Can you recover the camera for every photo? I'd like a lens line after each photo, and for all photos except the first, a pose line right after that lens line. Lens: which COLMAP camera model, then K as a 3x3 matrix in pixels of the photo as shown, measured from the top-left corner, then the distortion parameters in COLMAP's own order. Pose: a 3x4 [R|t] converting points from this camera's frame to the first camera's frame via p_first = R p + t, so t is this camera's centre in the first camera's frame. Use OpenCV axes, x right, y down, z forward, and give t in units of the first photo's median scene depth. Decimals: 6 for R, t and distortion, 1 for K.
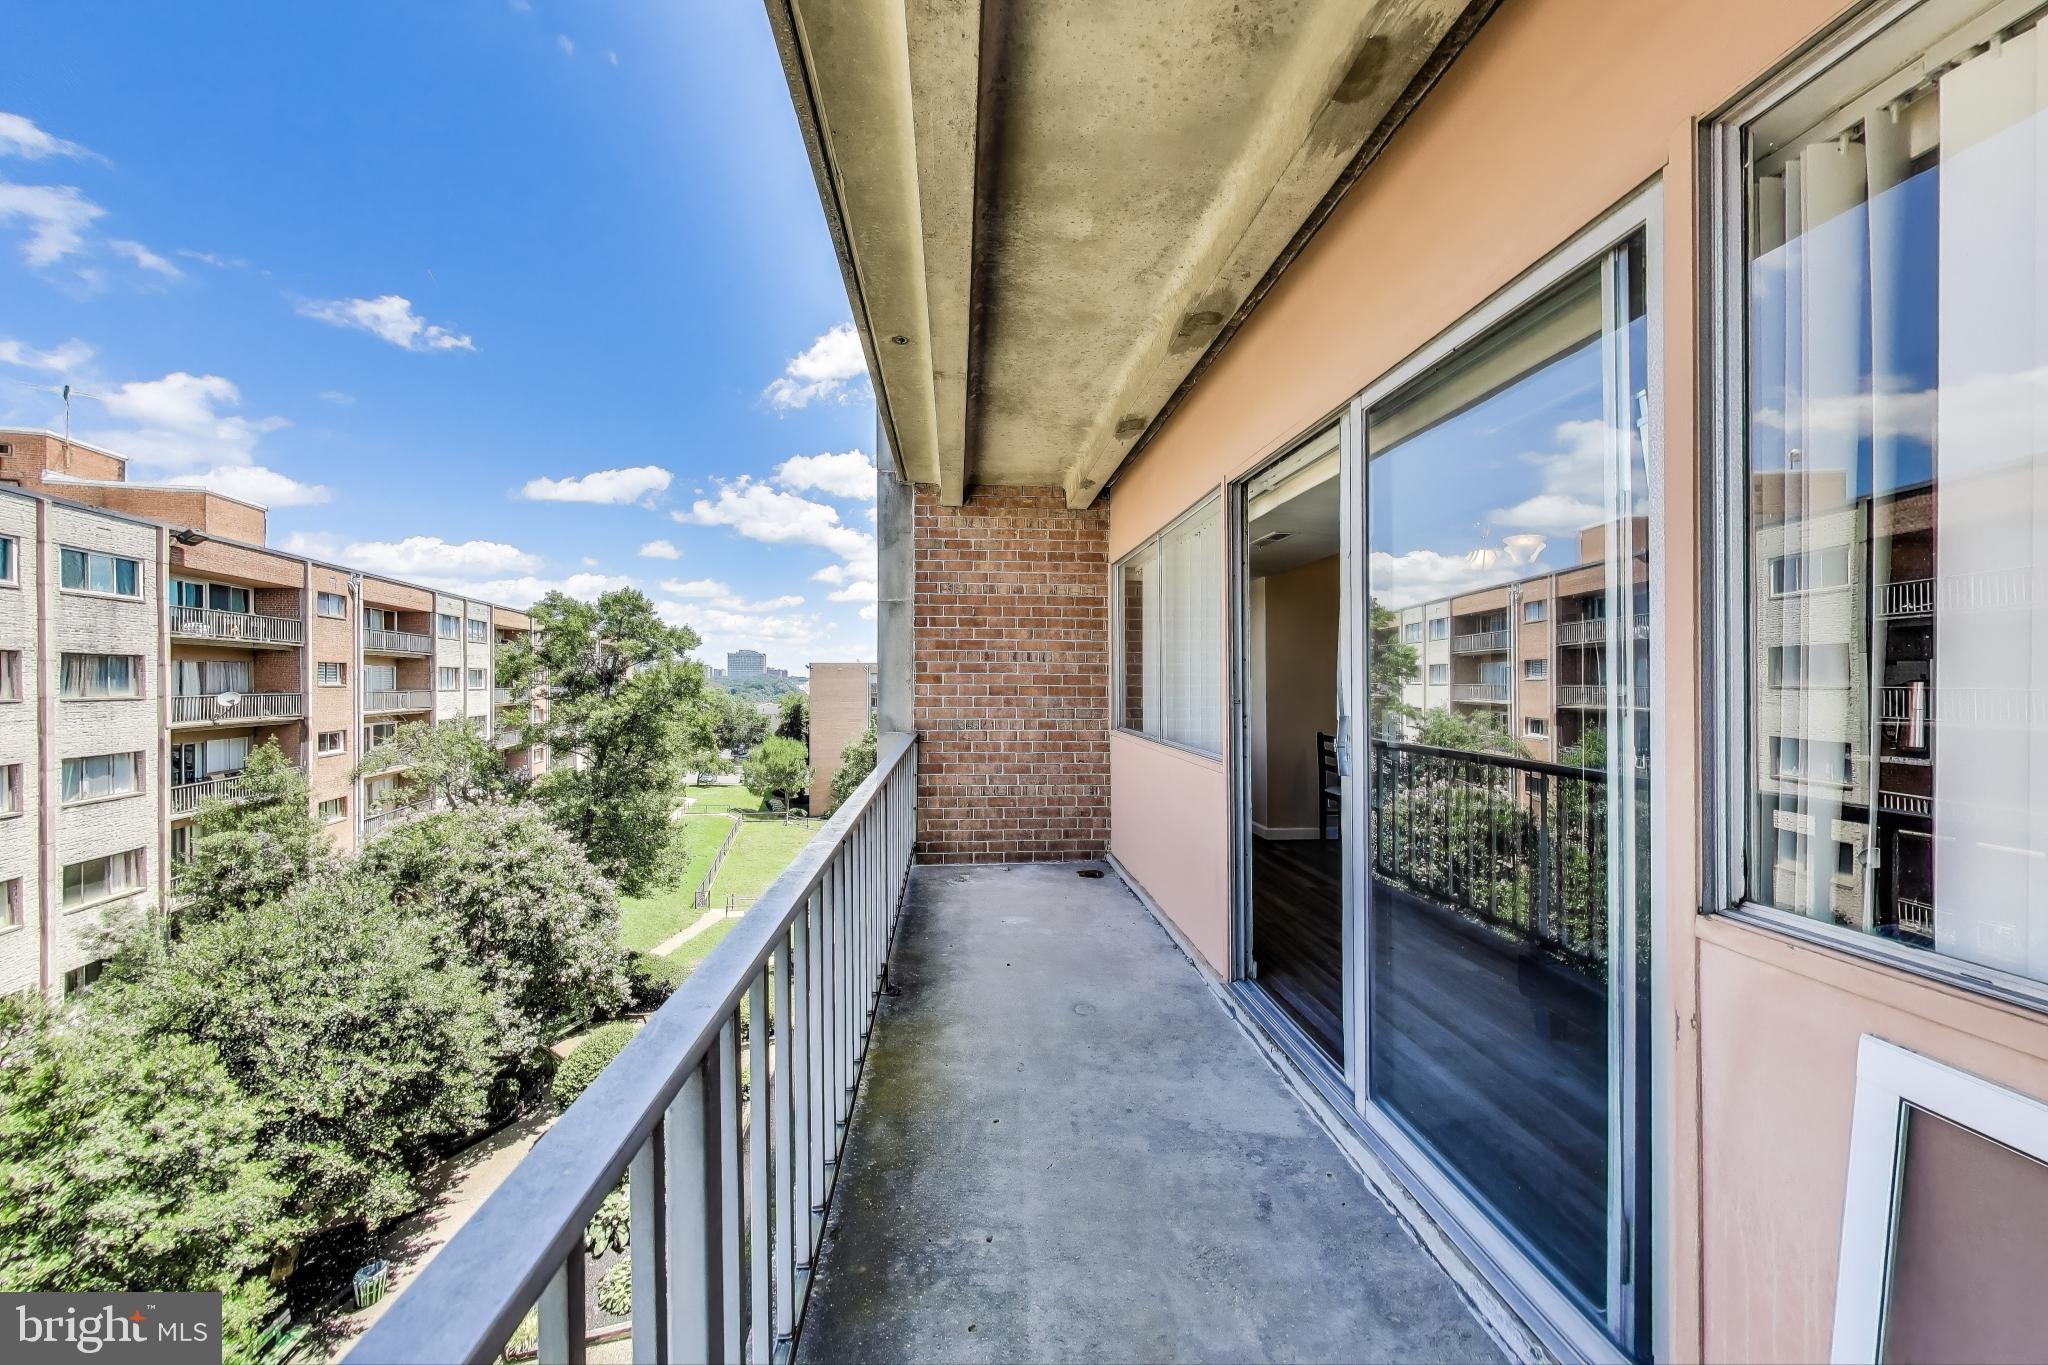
lens RADIAL K [[865.3, 0, 1024.0], [0, 865.3, 682.5], [0, 0, 1]] dist [0.000180, 0.000024]
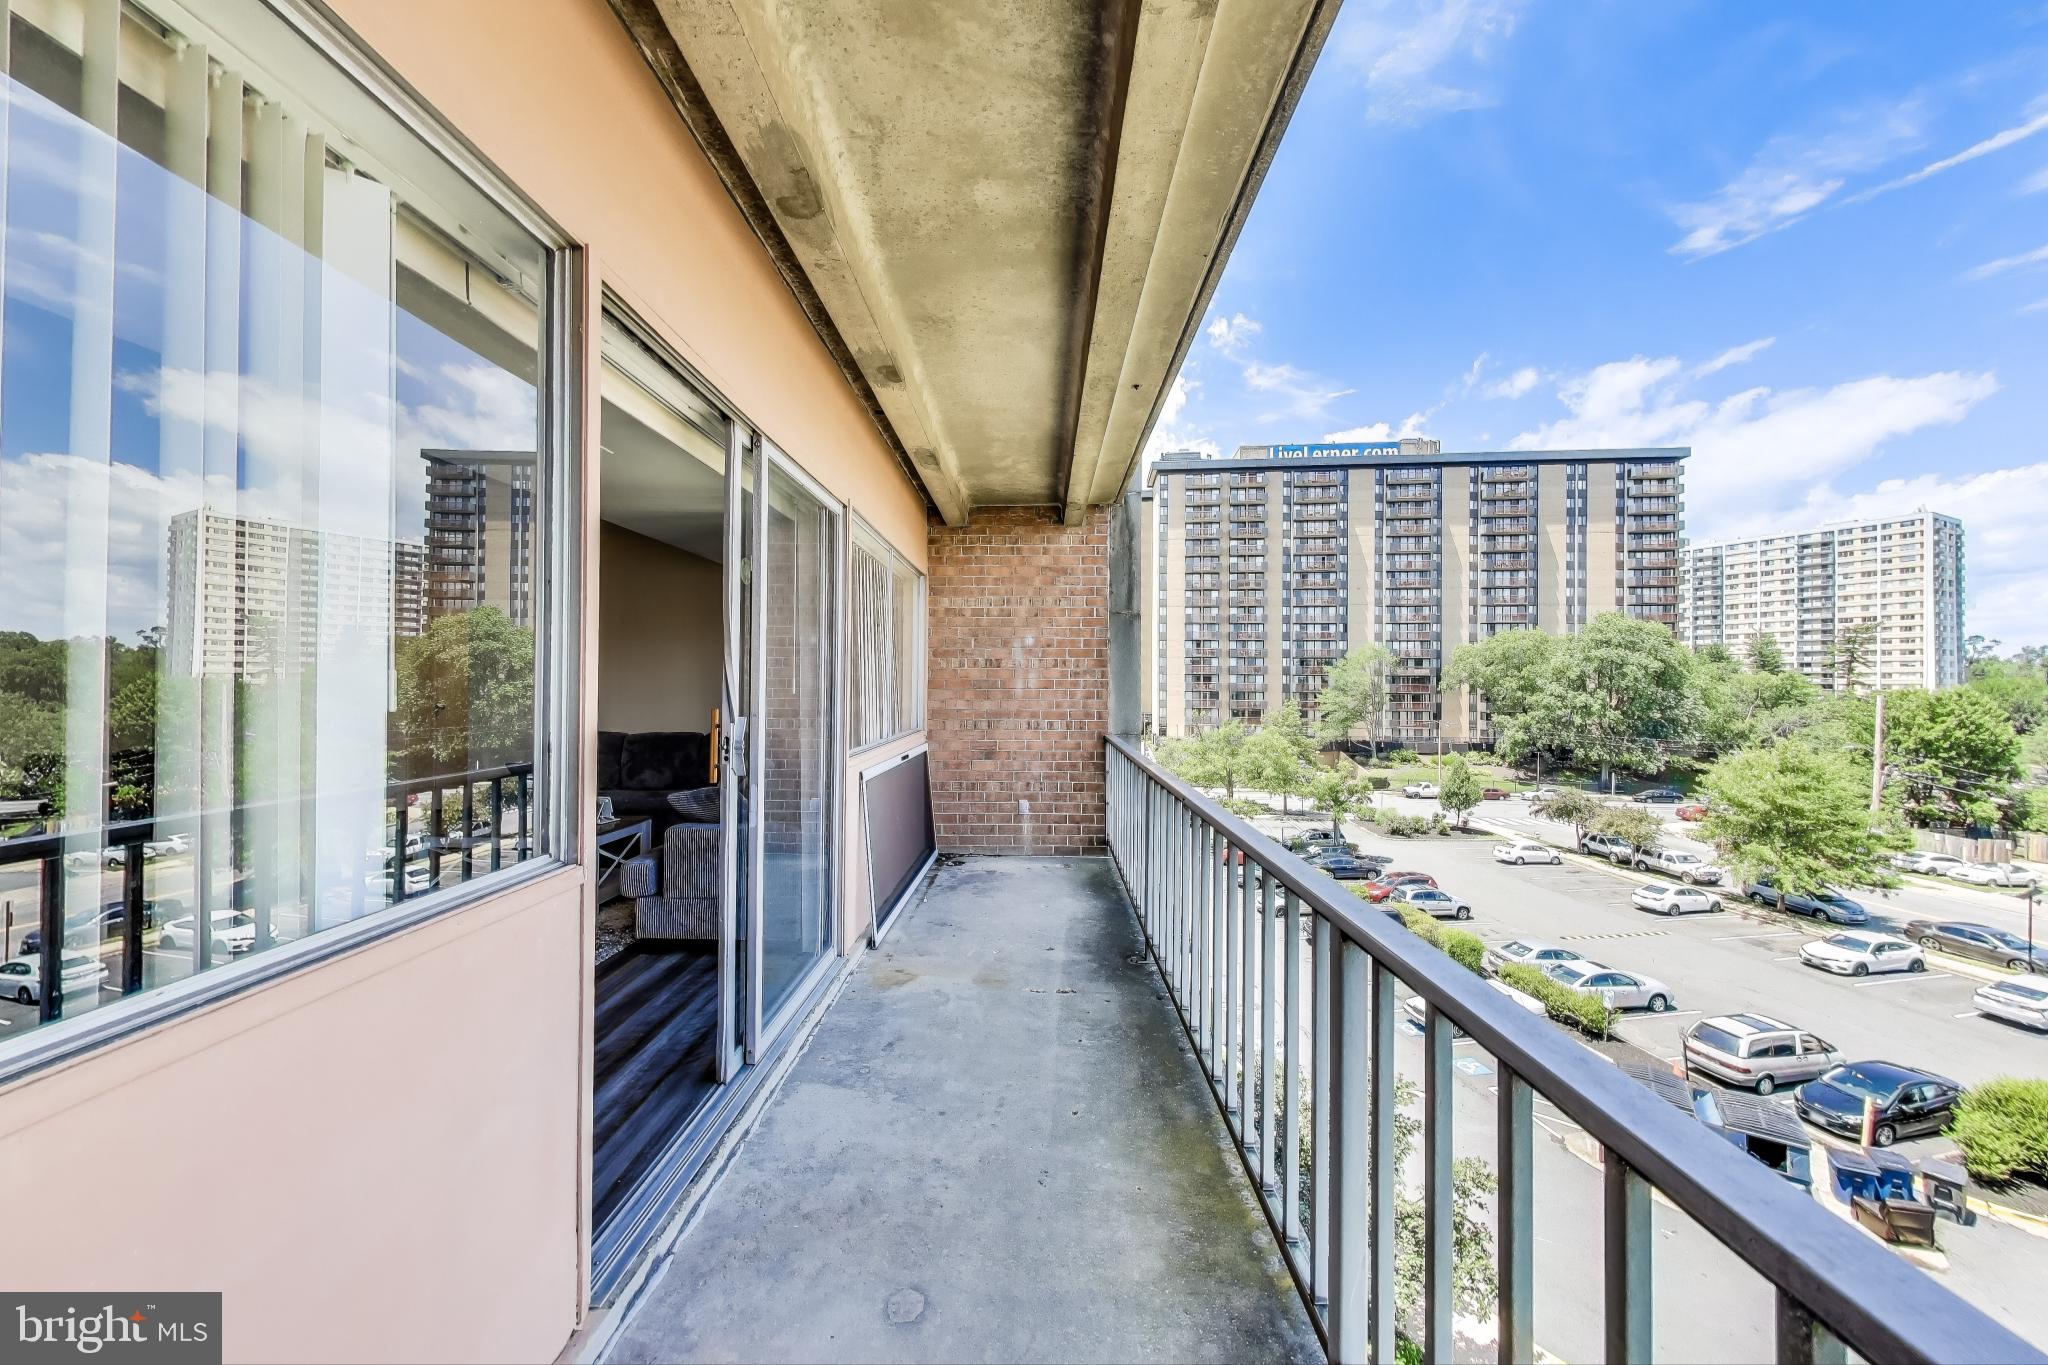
lens RADIAL K [[865.3, 0, 1024.0], [0, 865.3, 682.5], [0, 0, 1]] dist [0.000180, 0.000024]
pose [[-0.995522, -0.003155, 0.094477, -0.063374], [-0.003427, 0.999990, -0.002715, -0.002846], [-0.094468, -0.003027, -0.995523, 1.899911]]
